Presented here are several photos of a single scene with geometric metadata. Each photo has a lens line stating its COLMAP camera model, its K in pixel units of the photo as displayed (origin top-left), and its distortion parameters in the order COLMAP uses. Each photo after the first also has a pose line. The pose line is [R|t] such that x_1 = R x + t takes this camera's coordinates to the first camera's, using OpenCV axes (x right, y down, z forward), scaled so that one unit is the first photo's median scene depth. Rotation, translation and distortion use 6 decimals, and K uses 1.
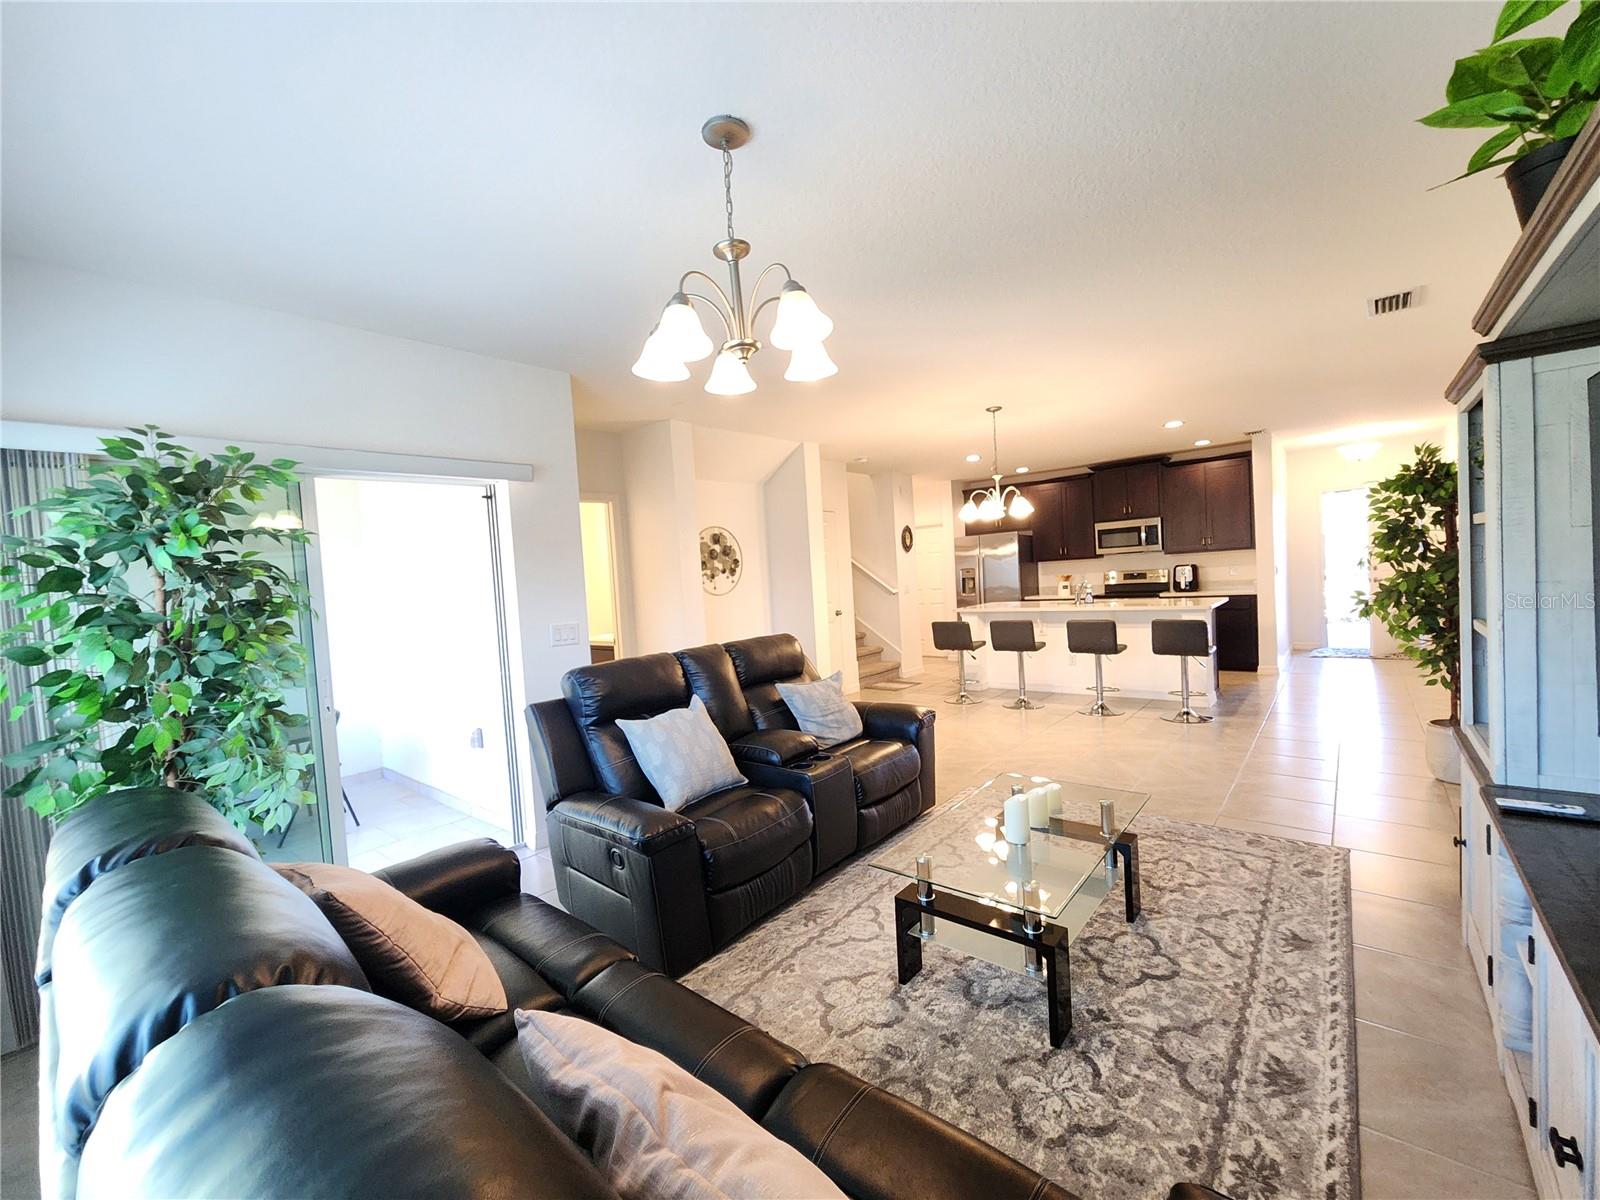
lens RADIAL K [[658.0, 0, 787.2], [0, 658.0, 603.0], [0, 0, 1]] dist [-0.002791, -0.001536]
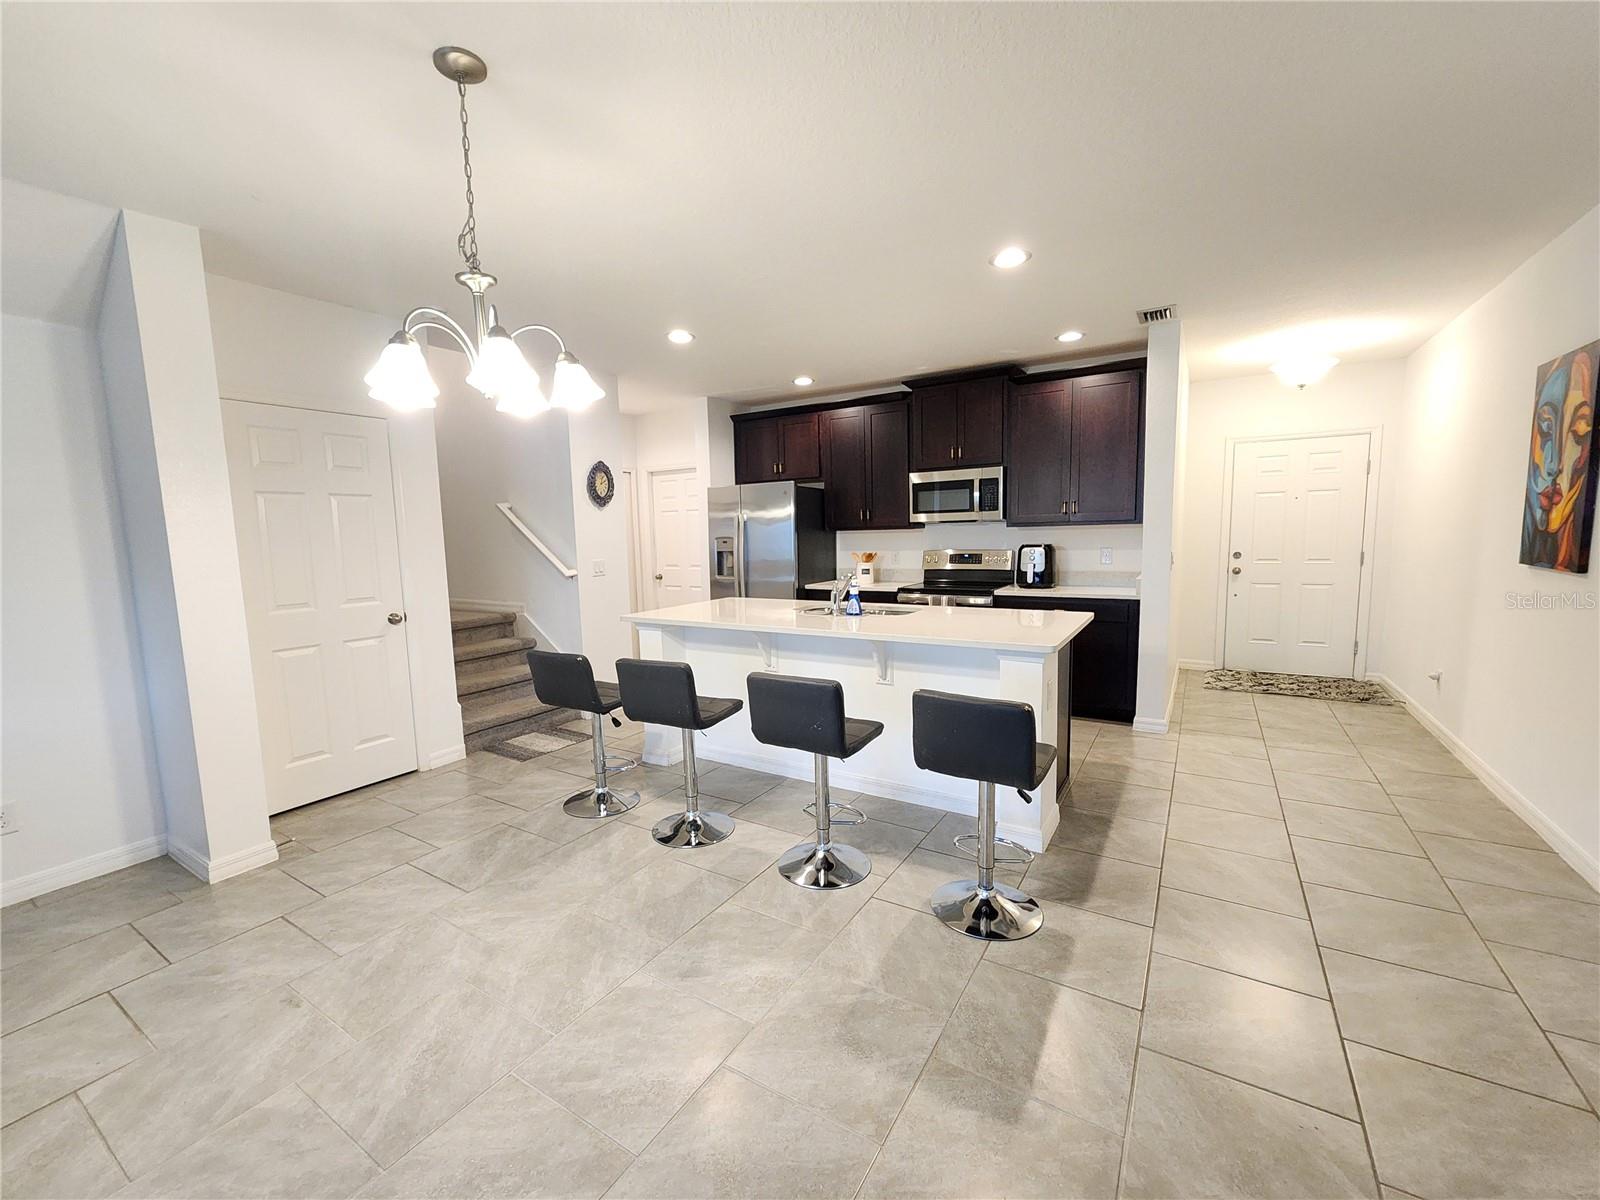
lens RADIAL K [[658.0, 0, 785.7], [0, 658.0, 609.0], [0, 0, 1]] dist [-0.002791, -0.001536]
pose [[0.988029, 0.018427, 0.153166, 0.277002], [-0.028588, 0.997514, 0.064404, -0.030532], [-0.151599, -0.068012, 0.986099, 0.415798]]
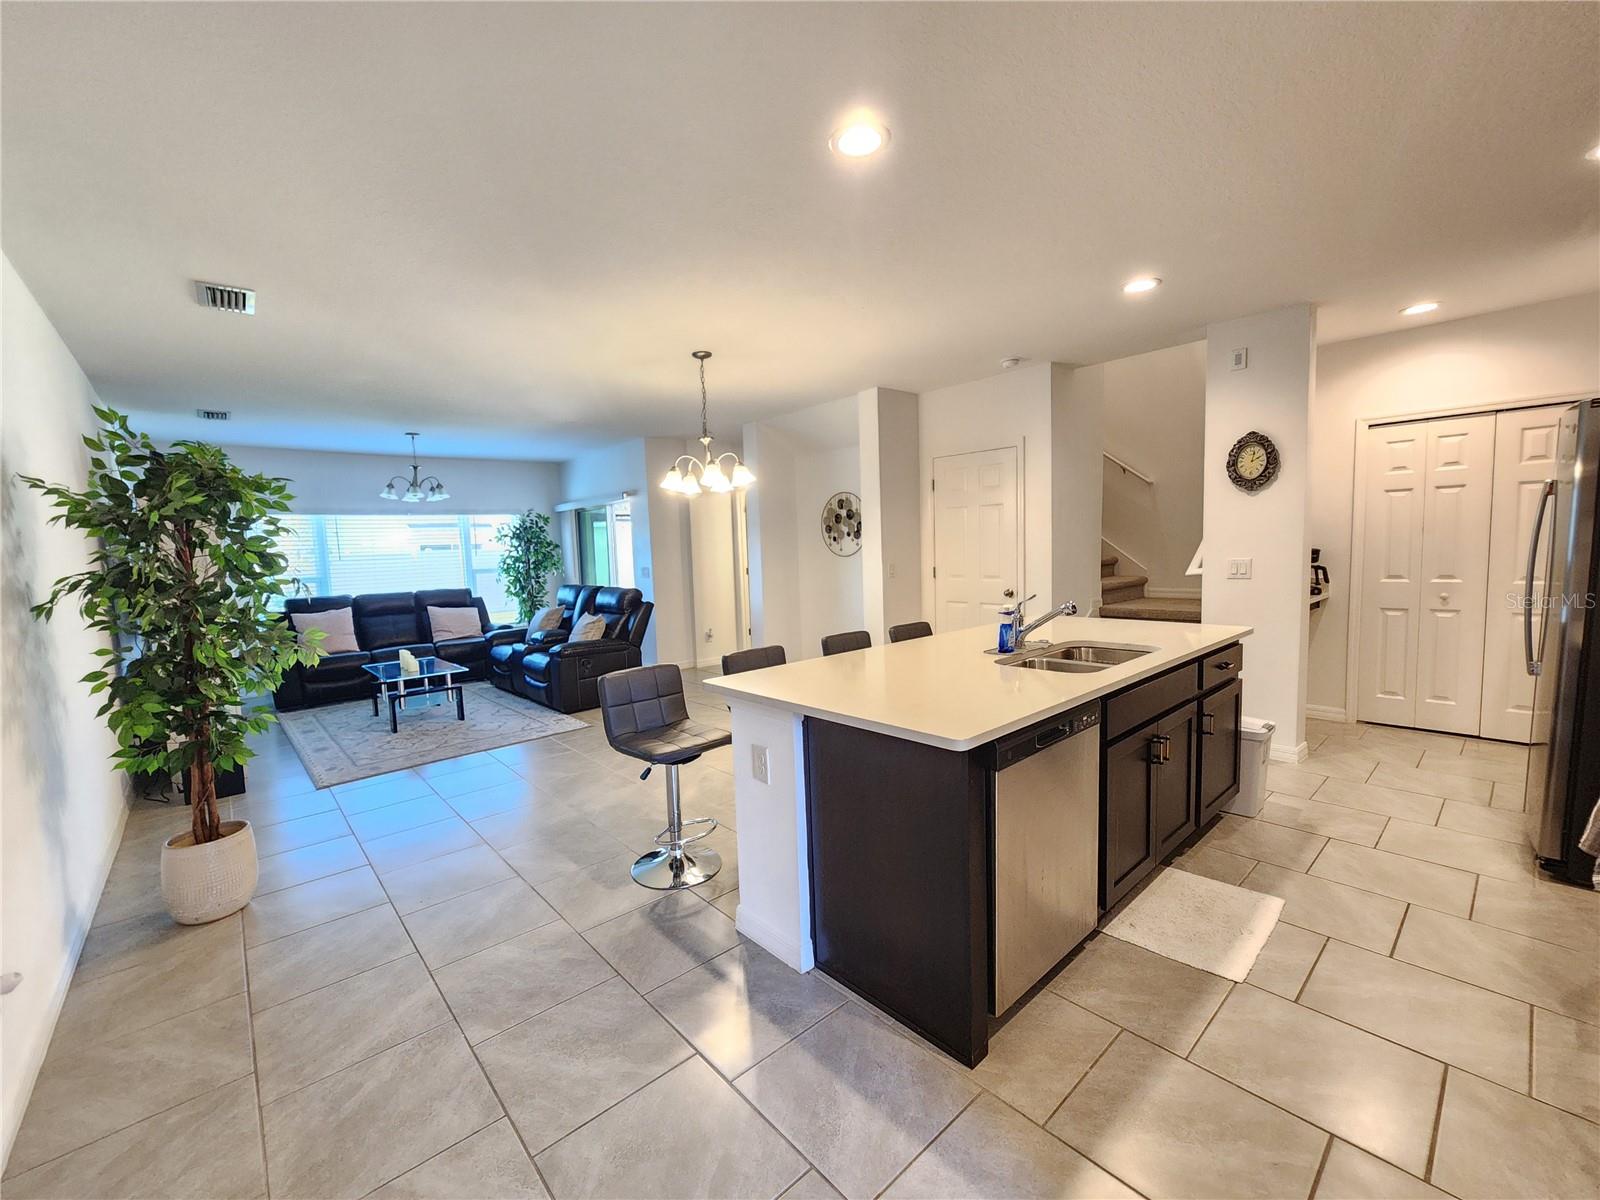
lens RADIAL K [[658.0, 0, 791.0], [0, 658.0, 602.4], [0, 0, 1]] dist [-0.002791, -0.001536]
pose [[-0.133695, 0.151419, -0.979387, 0.742787], [0.004931, 0.988348, 0.152131, -0.077062], [0.991010, 0.015510, -0.132884, 0.798559]]
